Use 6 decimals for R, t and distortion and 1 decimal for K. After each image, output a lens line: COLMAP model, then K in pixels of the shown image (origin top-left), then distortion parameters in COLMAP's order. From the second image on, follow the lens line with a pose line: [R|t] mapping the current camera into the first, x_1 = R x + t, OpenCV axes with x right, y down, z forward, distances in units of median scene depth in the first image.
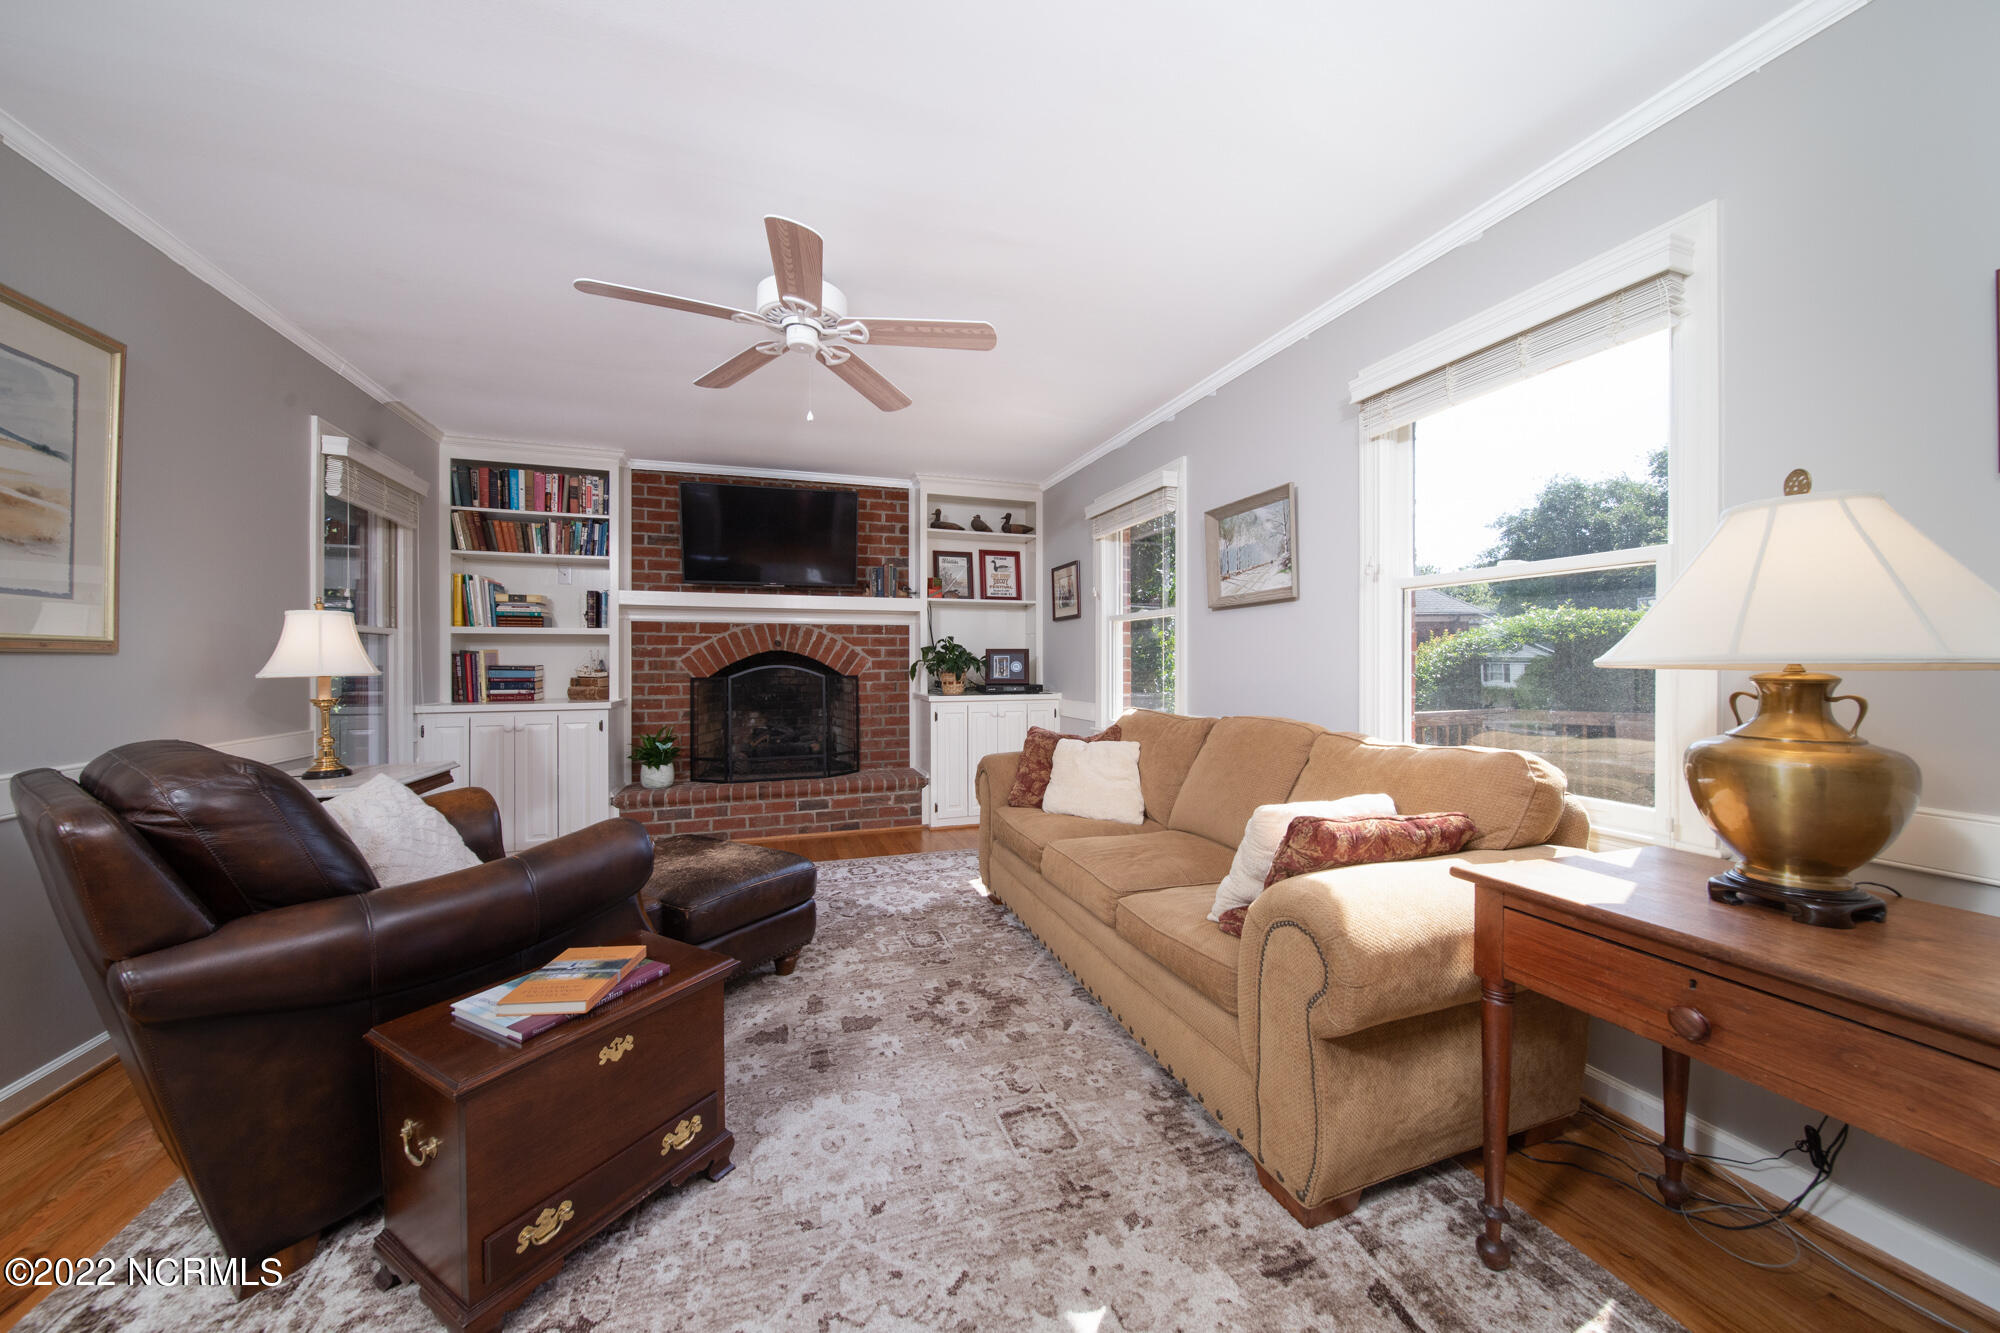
lens RADIAL K [[661.4, 0, 1000.0], [0, 661.4, 666.5], [0, 0, 1]] dist [-0.000743, -0.000011]
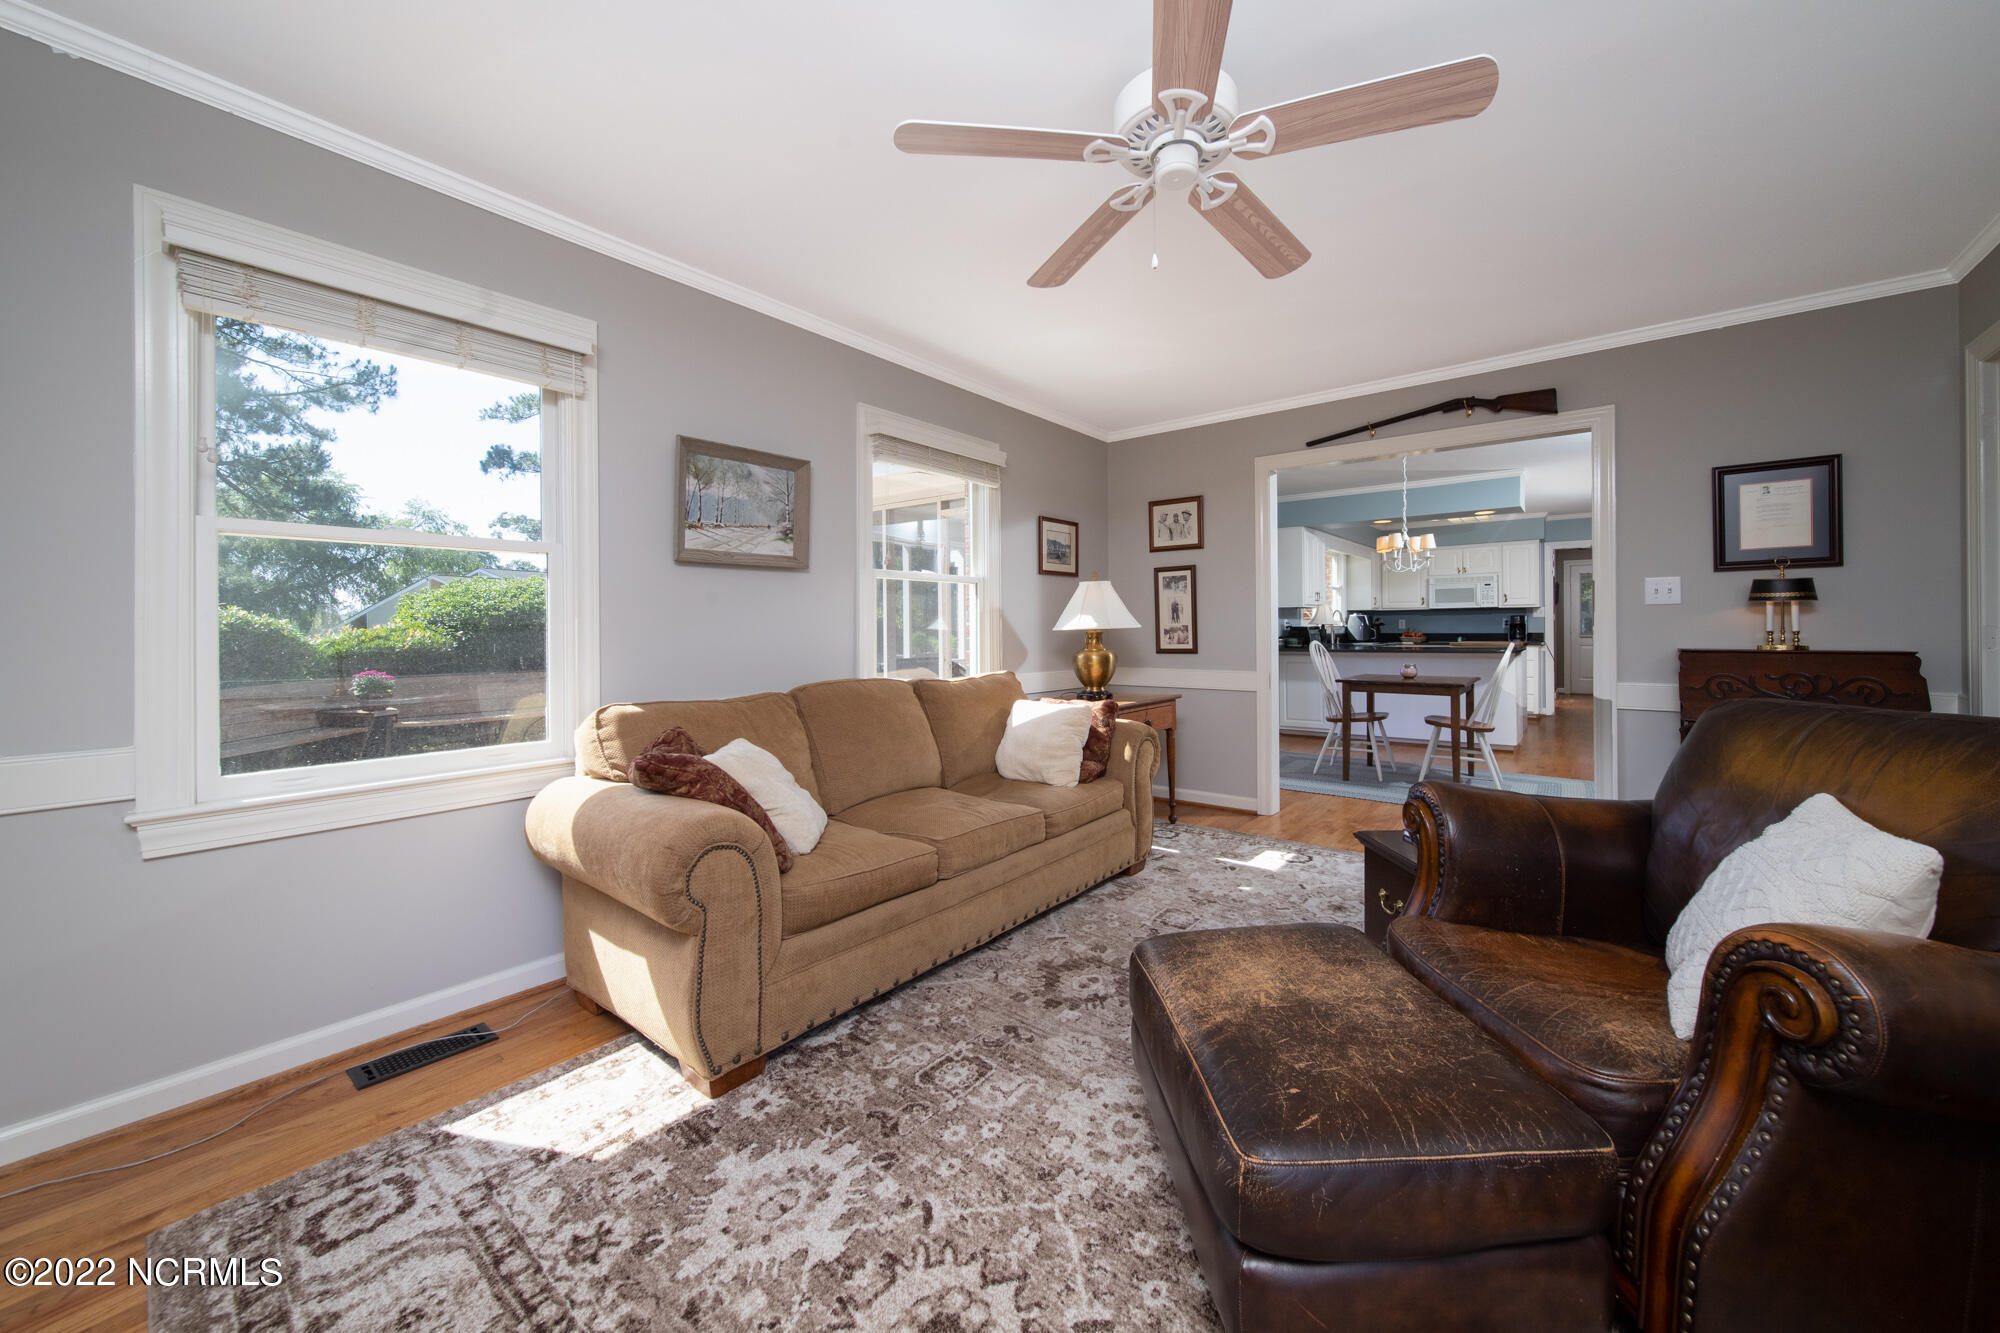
lens RADIAL K [[766.3, 0, 1005.1], [0, 766.3, 630.5], [0, 0, 1]] dist [-0.000043, -0.000025]
pose [[-0.522470, 0.002130, 0.852655, -0.764987], [0.012417, 0.999910, 0.005111, -0.007317], [-0.852567, 0.013258, -0.522450, 1.353134]]
